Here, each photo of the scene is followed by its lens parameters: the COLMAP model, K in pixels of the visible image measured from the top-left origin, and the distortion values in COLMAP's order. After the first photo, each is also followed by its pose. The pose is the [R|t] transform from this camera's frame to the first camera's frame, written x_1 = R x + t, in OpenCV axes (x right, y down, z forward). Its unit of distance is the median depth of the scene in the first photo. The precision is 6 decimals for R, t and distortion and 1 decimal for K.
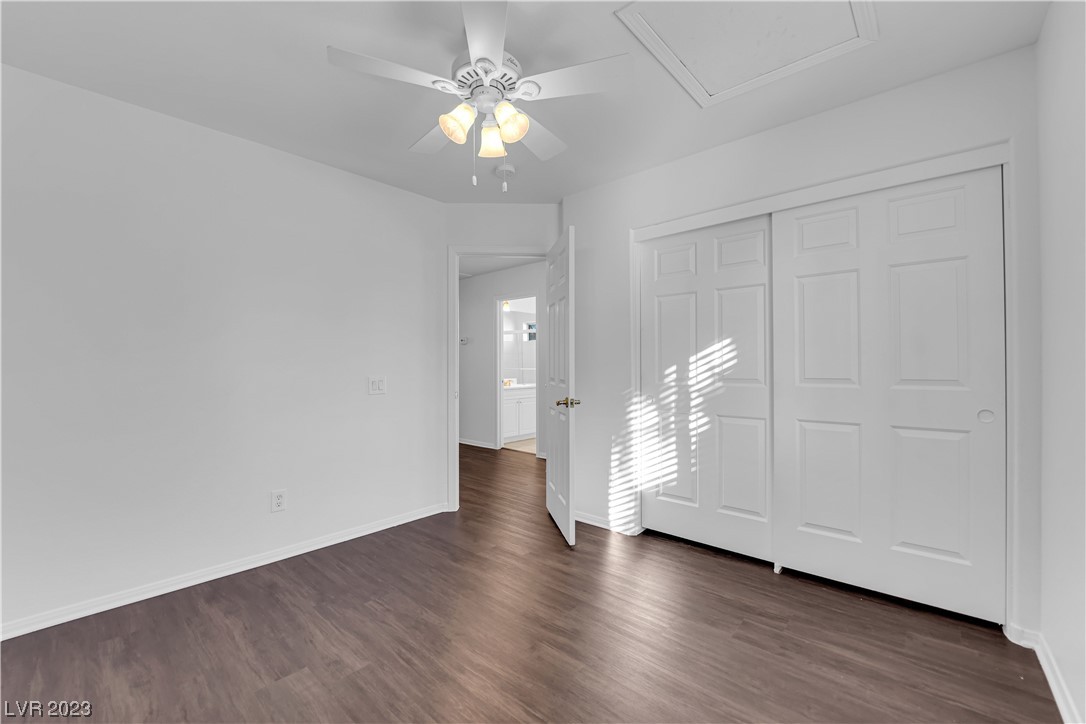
lens RADIAL K [[439.6, 0, 541.0], [0, 439.6, 361.3], [0, 0, 1]] dist [-0.015677, -0.000673]
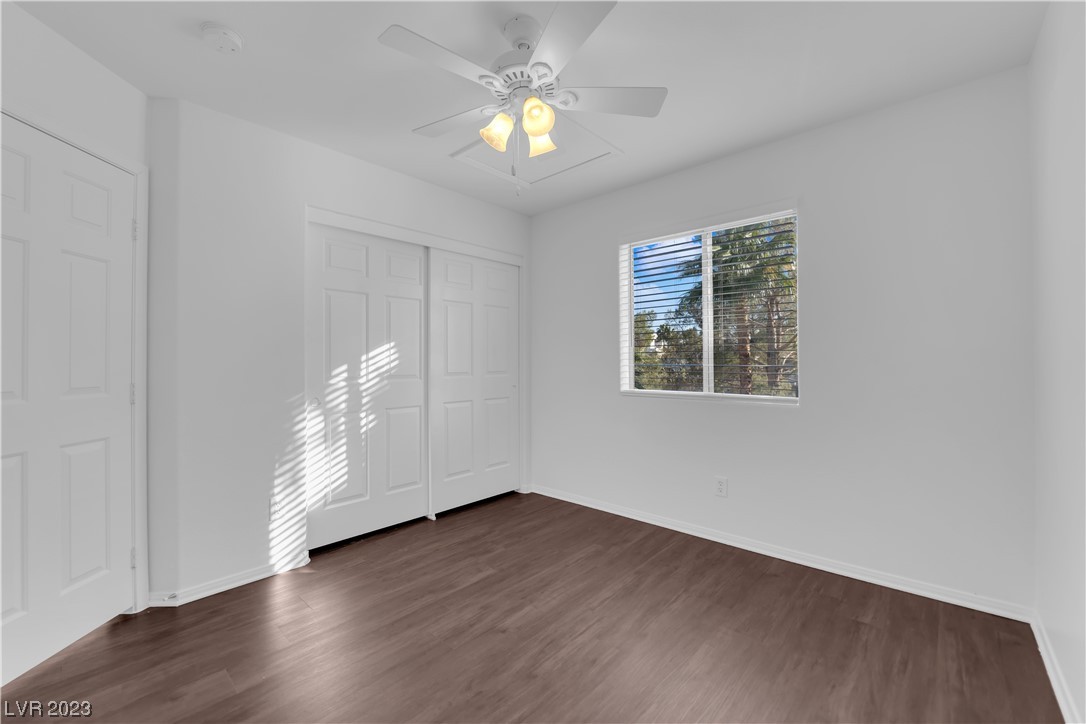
lens RADIAL K [[439.6, 0, 541.0], [0, 439.6, 361.3], [0, 0, 1]] dist [-0.015677, -0.000673]
pose [[0.011716, 0.002274, 0.999929, -0.680355], [-0.001047, 0.999997, -0.002262, 0.003773], [-0.999931, -0.001020, 0.011718, 0.568398]]
